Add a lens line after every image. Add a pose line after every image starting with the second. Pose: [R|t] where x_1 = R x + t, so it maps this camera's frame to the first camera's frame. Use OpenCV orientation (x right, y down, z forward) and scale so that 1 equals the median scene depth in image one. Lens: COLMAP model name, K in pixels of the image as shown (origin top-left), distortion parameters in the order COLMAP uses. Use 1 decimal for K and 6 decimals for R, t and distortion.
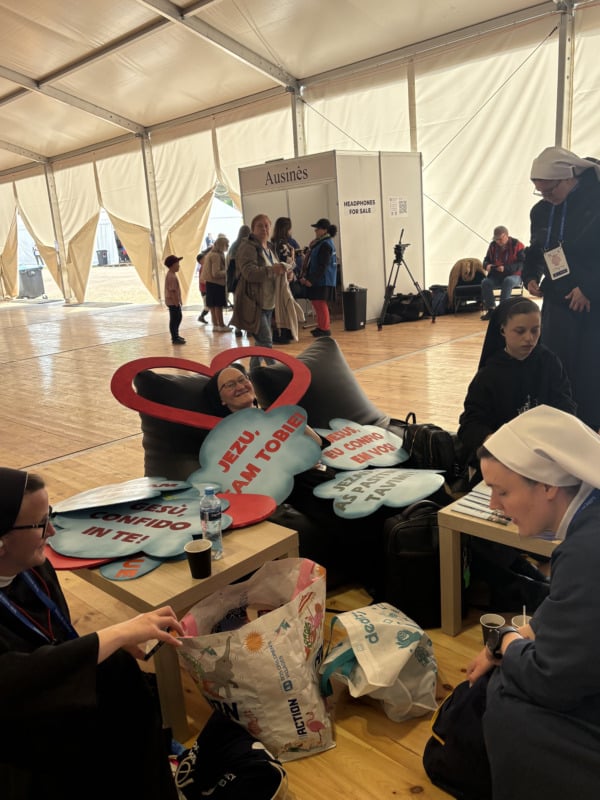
lens RADIAL K [[696.5, 0, 300.0], [0, 696.5, 400.0], [0, 0, 1]] dist [0.024965, 0.001191]
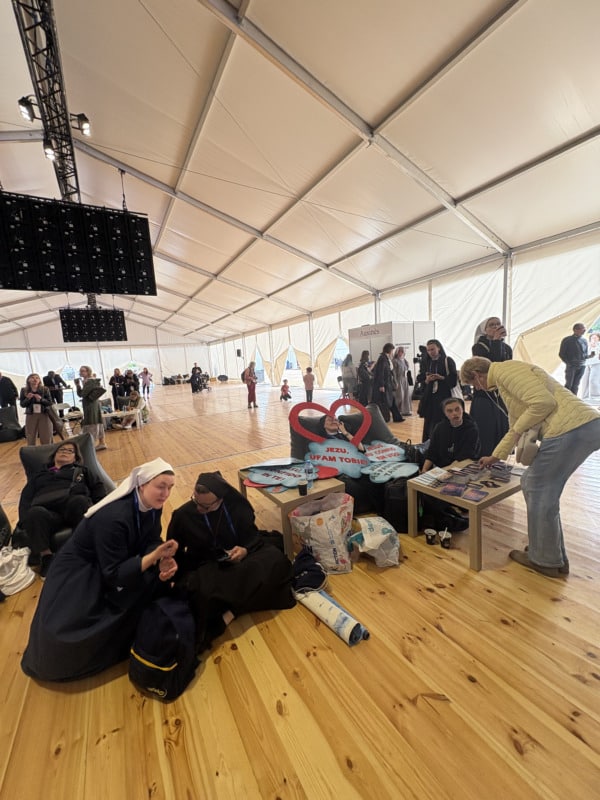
lens RADIAL K [[319.4, 0, 300.0], [0, 319.4, 400.0], [0, 0, 1]] dist [-0.000035, 0.000037]
pose [[0.971677, 0.037131, -0.233378, 0.094251], [-0.059962, 0.993998, -0.091506, 0.013448], [0.228579, 0.102908, 0.968071, -0.142973]]
